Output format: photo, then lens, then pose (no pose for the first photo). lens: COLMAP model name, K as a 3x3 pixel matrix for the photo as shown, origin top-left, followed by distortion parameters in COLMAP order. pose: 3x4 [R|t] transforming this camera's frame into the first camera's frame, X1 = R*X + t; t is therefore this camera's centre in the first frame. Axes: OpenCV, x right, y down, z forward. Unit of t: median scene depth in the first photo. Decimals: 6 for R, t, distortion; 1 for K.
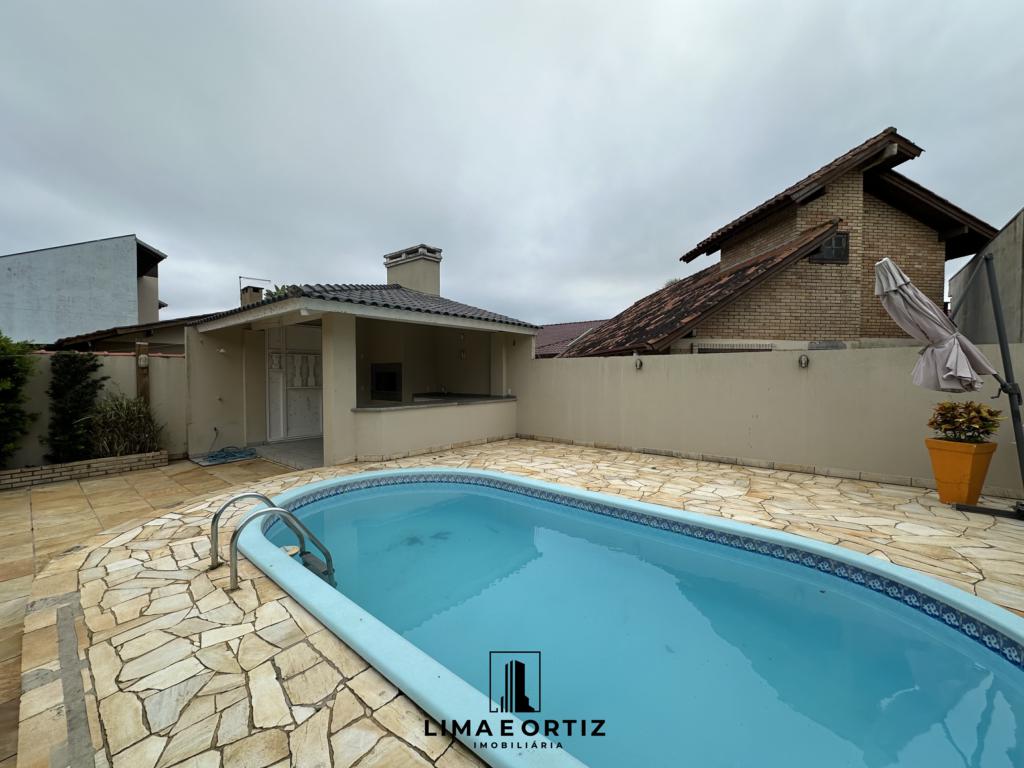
lens RADIAL K [[408.2, 0, 514.6], [0, 408.2, 382.2], [0, 0, 1]] dist [-0.005377, 0.000773]
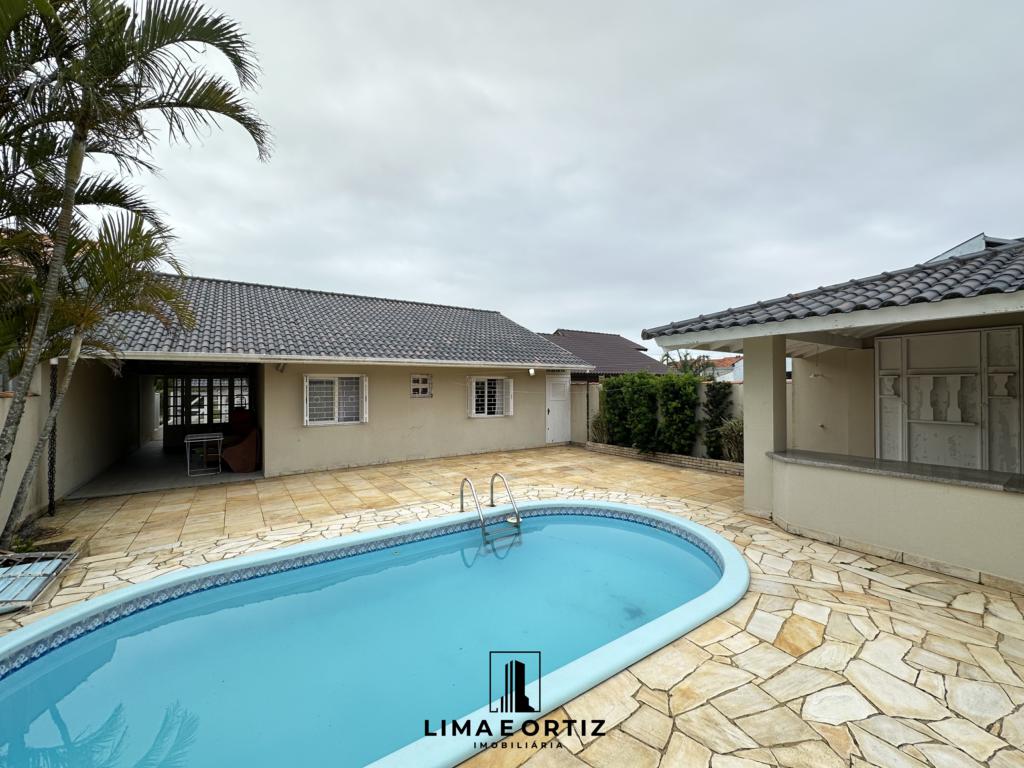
lens RADIAL K [[408.2, 0, 508.6], [0, 408.2, 381.6], [0, 0, 1]] dist [-0.005377, 0.000773]
pose [[-0.278228, -0.006441, -0.960493, 0.399346], [-0.017641, 0.999843, -0.001595, -0.049026], [0.960353, 0.016500, -0.278298, 0.575366]]
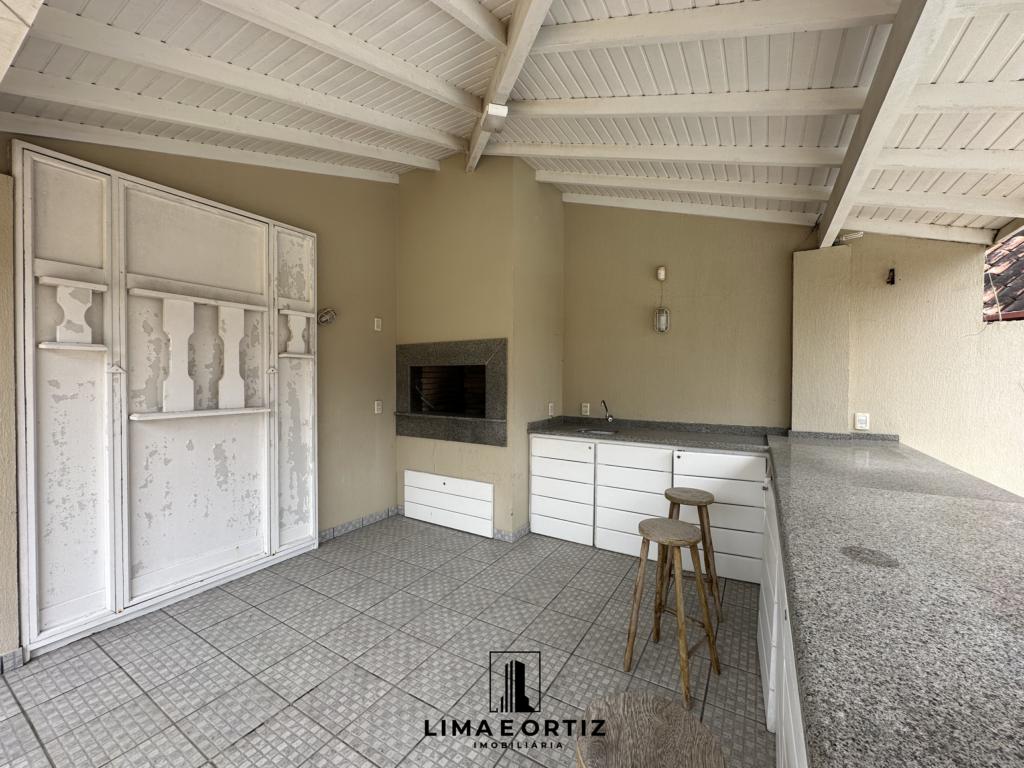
lens RADIAL K [[408.2, 0, 513.7], [0, 408.2, 383.0], [0, 0, 1]] dist [-0.005377, 0.000773]
pose [[0.989521, 0.001891, 0.144376, -0.398652], [-0.000813, 0.999971, -0.007526, -0.007886], [-0.144386, 0.007329, 0.989494, 0.798974]]
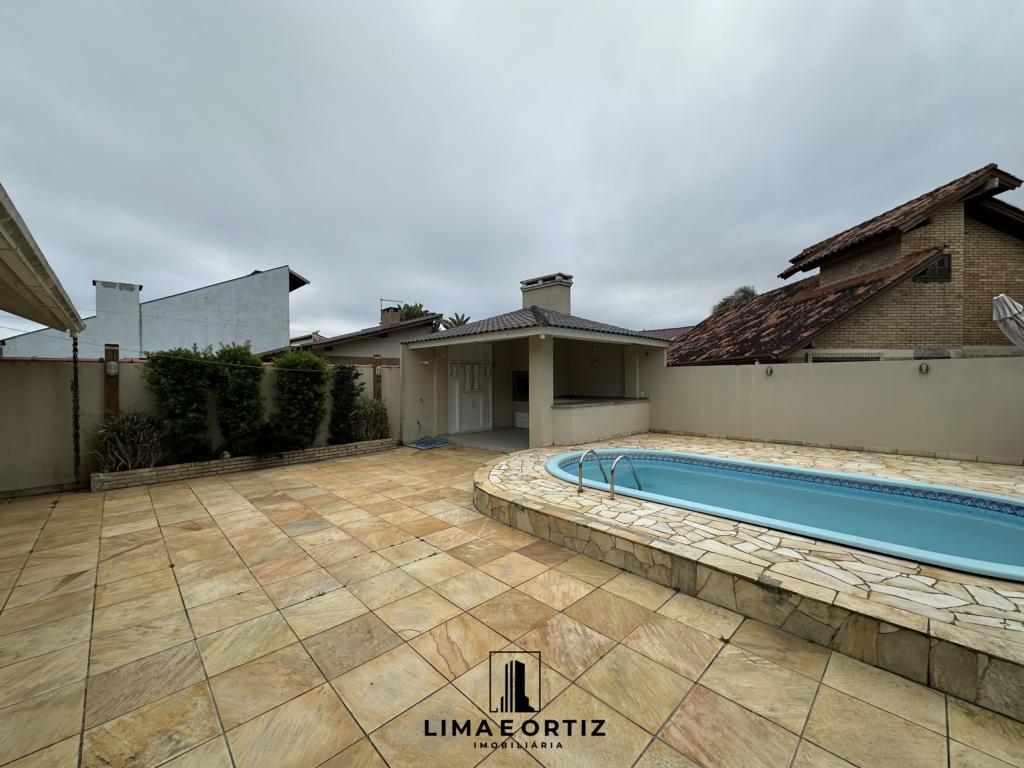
lens RADIAL K [[408.2, 0, 513.1], [0, 408.2, 382.0], [0, 0, 1]] dist [-0.005377, 0.000773]
pose [[0.994441, -0.003231, -0.105249, -0.300017], [0.001568, 0.999873, -0.015884, 0.006592], [0.105287, 0.015631, 0.994319, -0.272924]]
